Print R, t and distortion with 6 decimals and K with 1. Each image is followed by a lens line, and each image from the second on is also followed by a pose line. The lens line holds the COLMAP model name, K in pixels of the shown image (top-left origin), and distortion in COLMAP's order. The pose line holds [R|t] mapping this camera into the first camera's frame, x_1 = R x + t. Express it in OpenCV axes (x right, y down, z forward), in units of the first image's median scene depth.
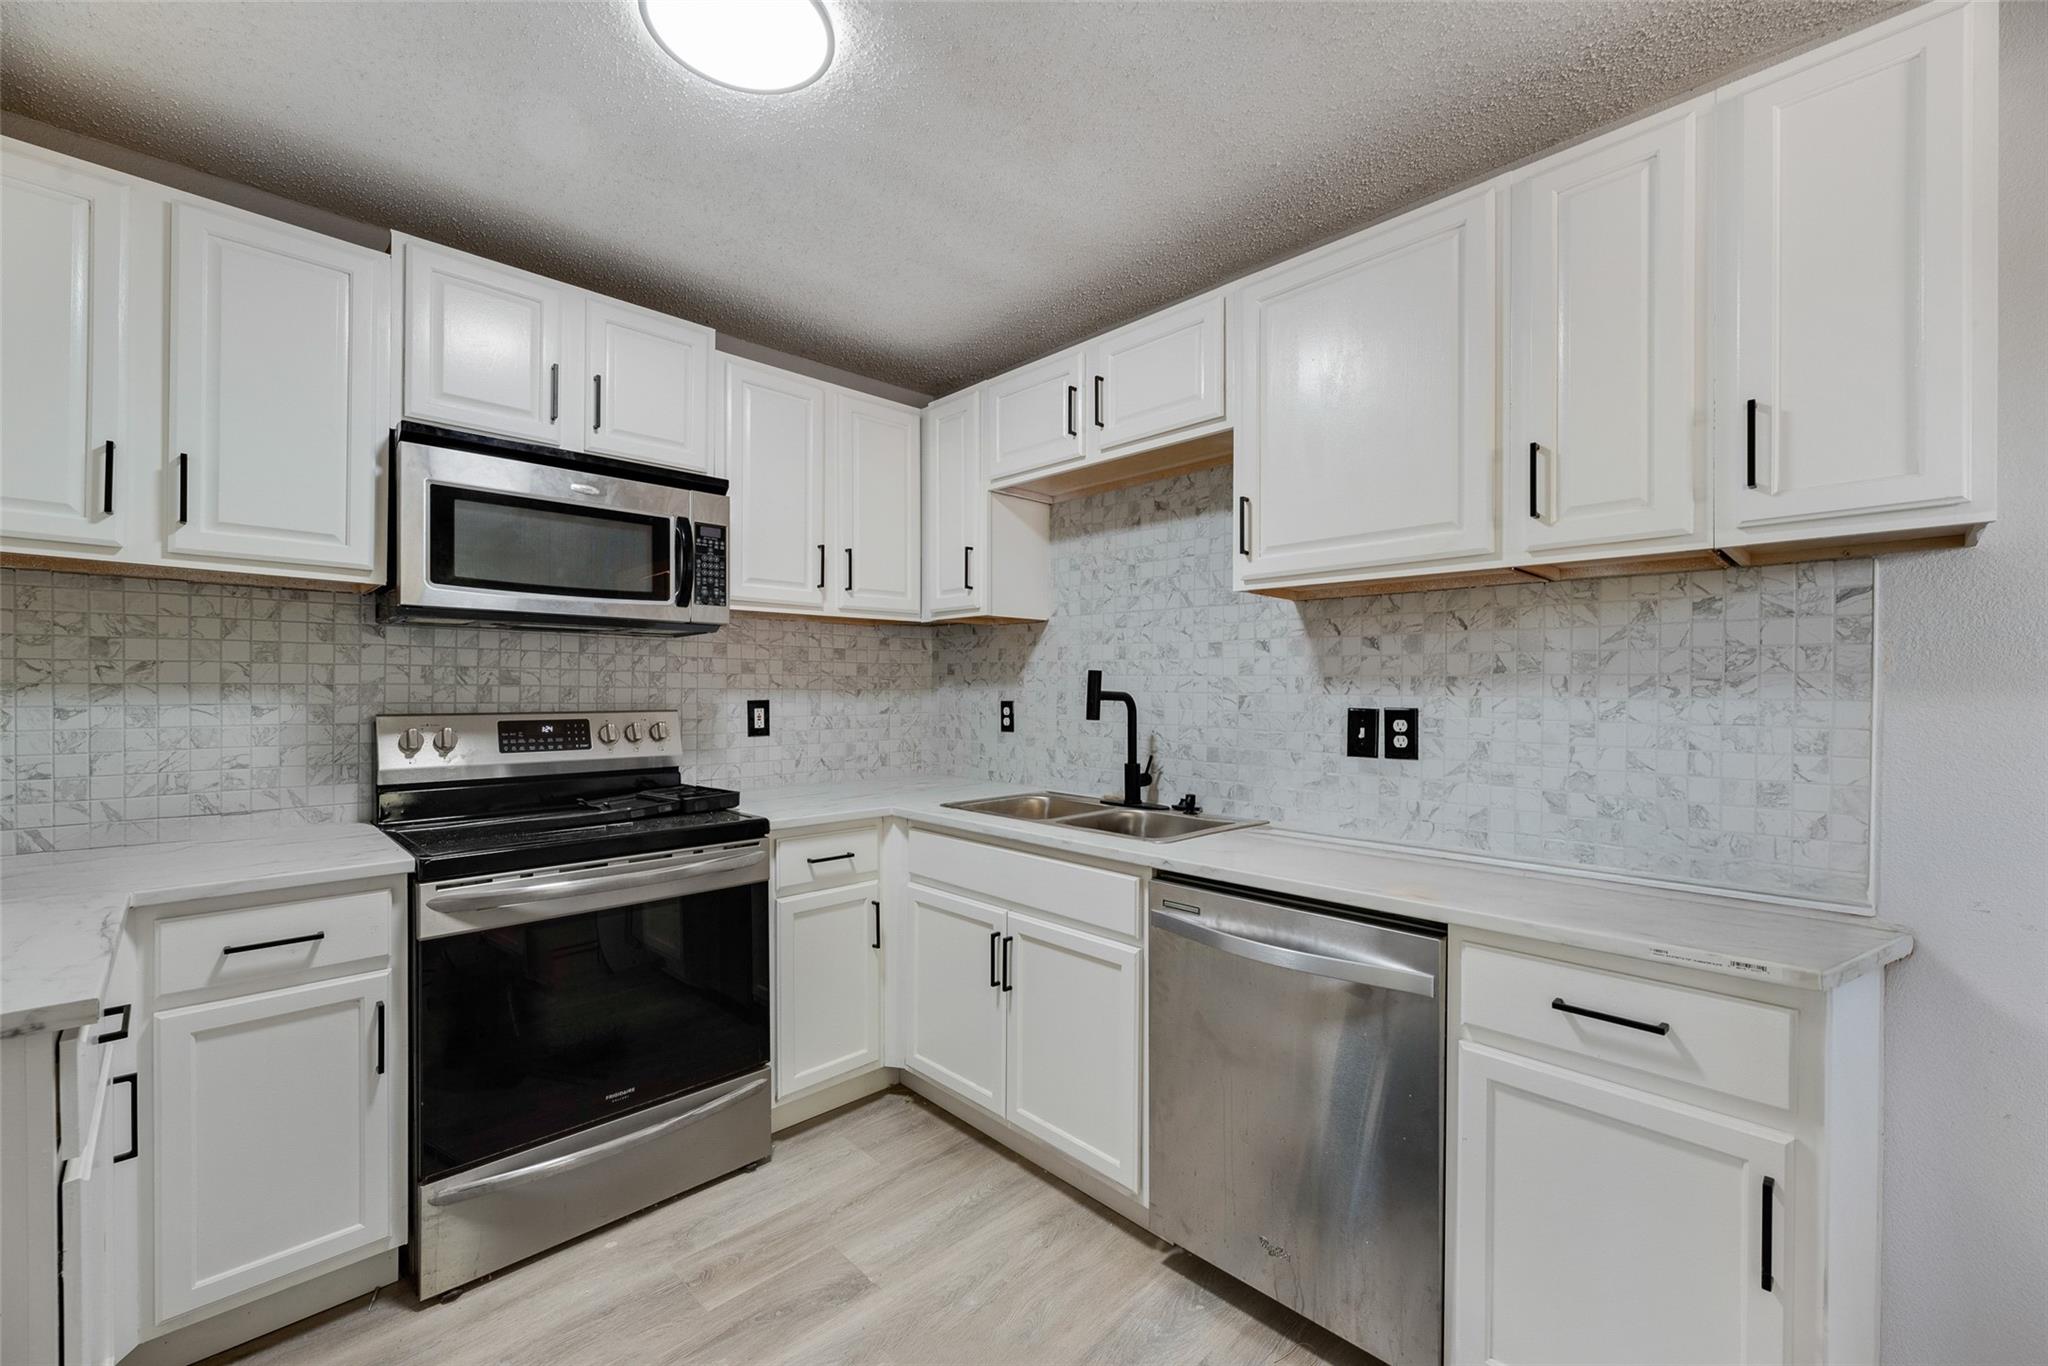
lens RADIAL K [[827.1, 0, 1028.4], [0, 827.1, 693.4], [0, 0, 1]] dist [0.000802, 0.000006]
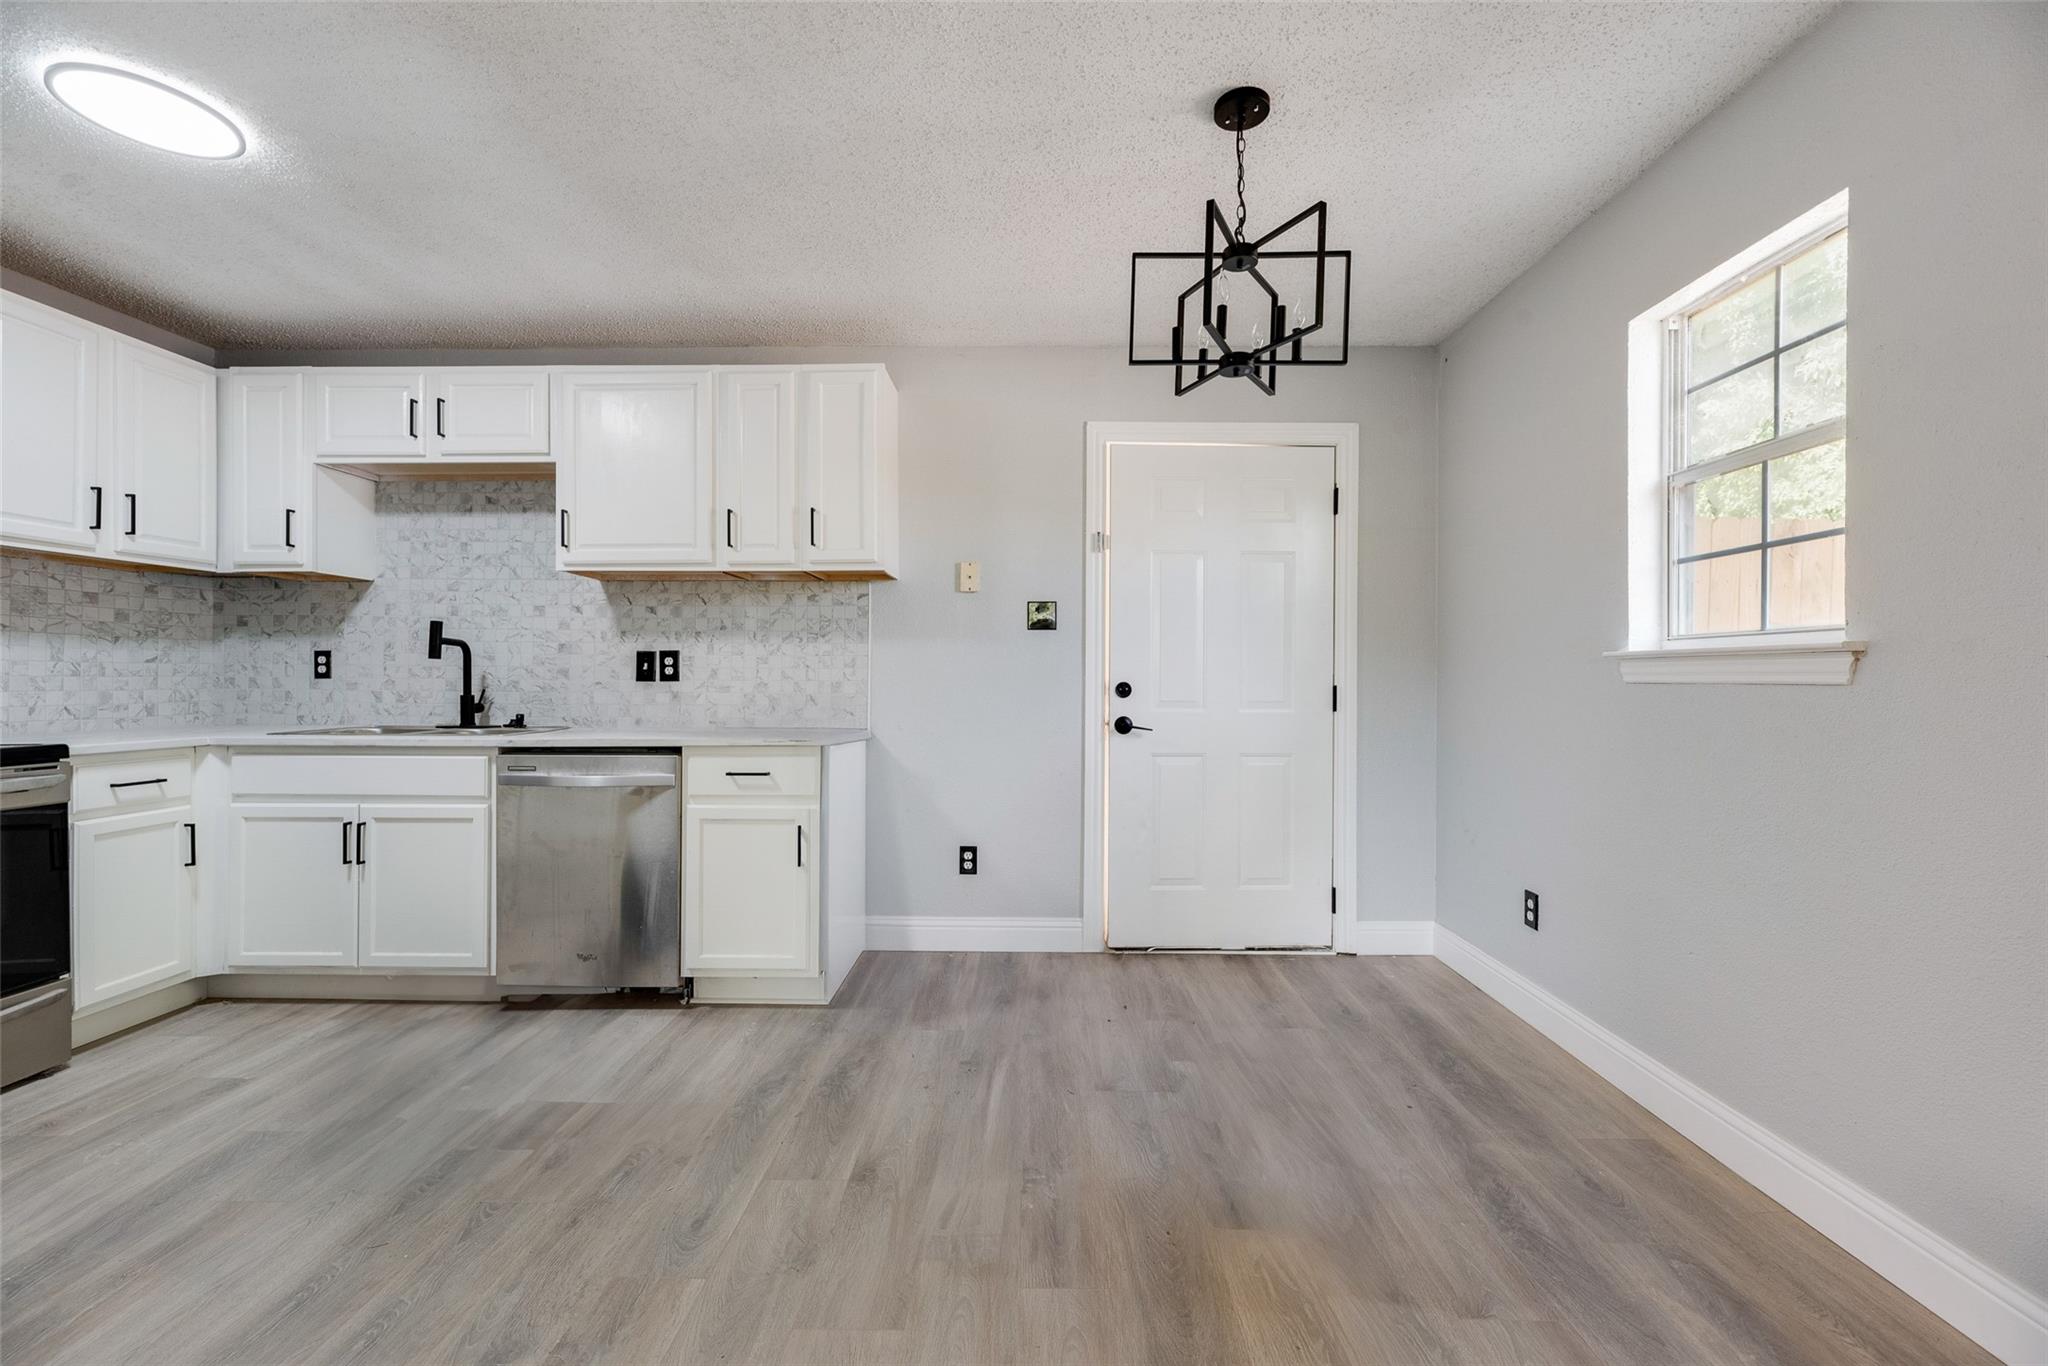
lens RADIAL K [[825.4, 0, 1027.4], [0, 825.4, 676.3], [0, 0, 1]] dist [0.001118, 0.000351]
pose [[0.708562, 0.000788, 0.705648, -0.185043], [0.006049, 0.999956, -0.007190, 0.077089], [-0.705623, 0.009363, 0.708526, -0.603809]]
